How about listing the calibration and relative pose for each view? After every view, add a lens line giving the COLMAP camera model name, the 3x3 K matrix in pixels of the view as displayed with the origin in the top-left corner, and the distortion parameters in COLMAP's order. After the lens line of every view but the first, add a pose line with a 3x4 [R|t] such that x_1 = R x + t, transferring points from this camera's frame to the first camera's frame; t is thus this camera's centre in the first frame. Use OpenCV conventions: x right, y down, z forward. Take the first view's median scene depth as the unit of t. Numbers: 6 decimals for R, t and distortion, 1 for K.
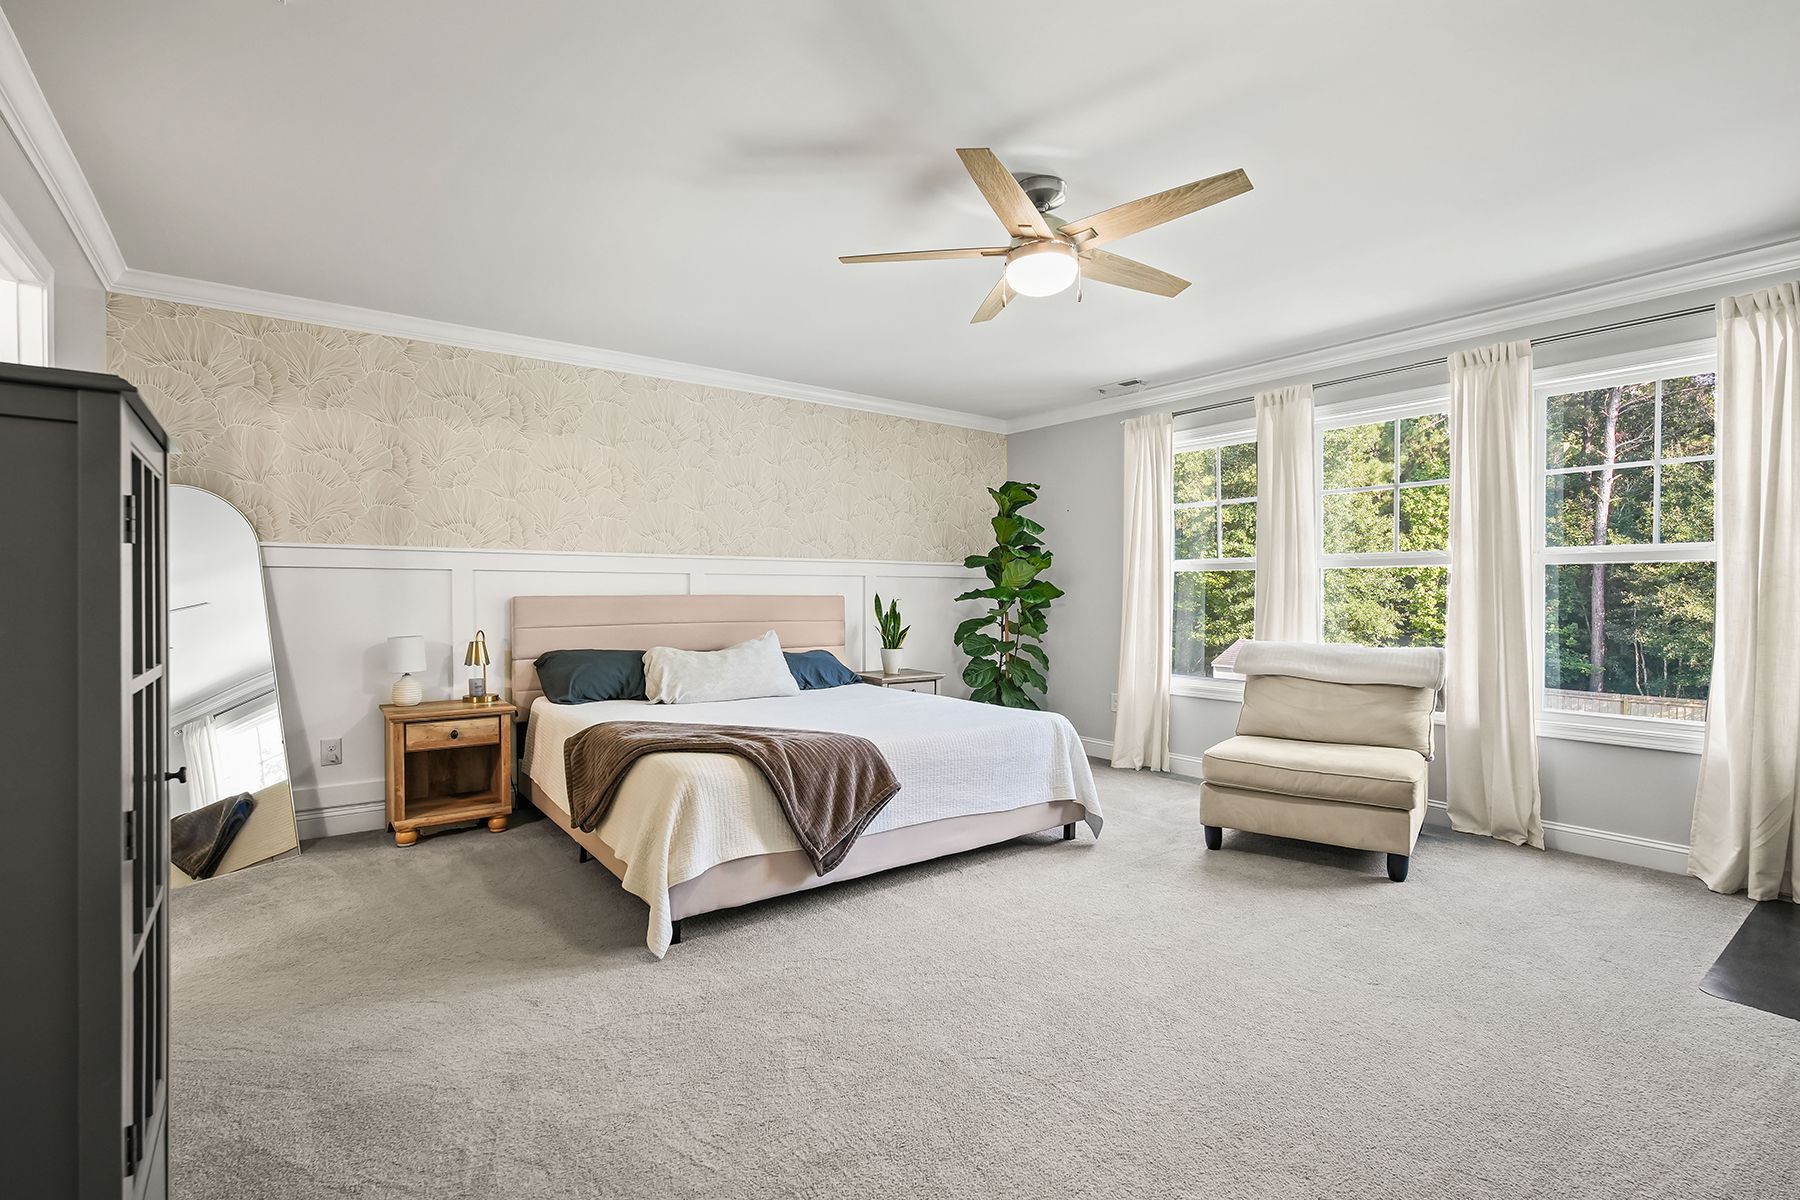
lens RADIAL K [[813.7, 0, 899.0], [0, 813.7, 604.9], [0, 0, 1]] dist [-0.014296, 0.001979]
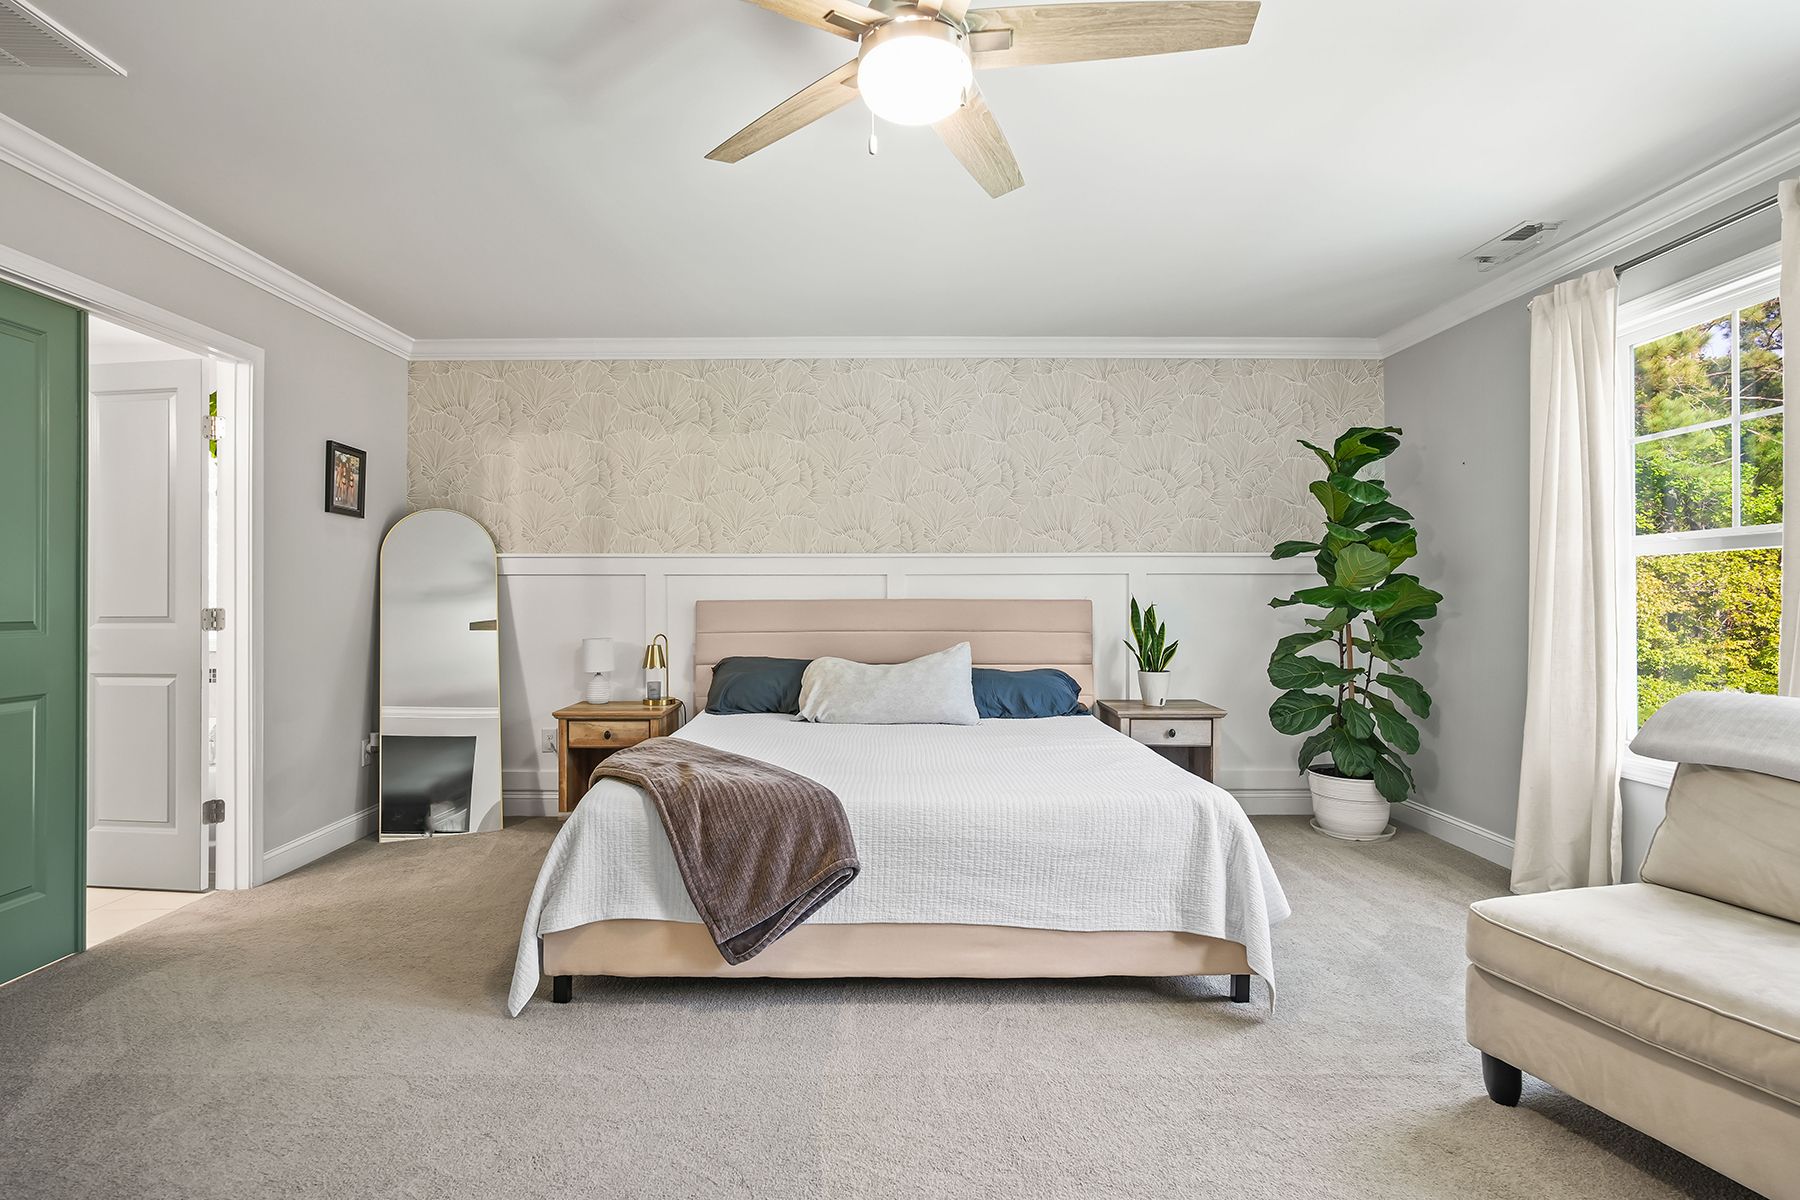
lens RADIAL K [[872.7, 0, 898.2], [0, 872.7, 589.8], [0, 0, 1]] dist [-0.005631, 0.002385]
pose [[0.801919, -0.006112, -0.597402, 0.362039], [-0.006207, 0.999808, -0.018562, -0.005345], [0.597401, 0.018593, 0.801727, 0.290750]]
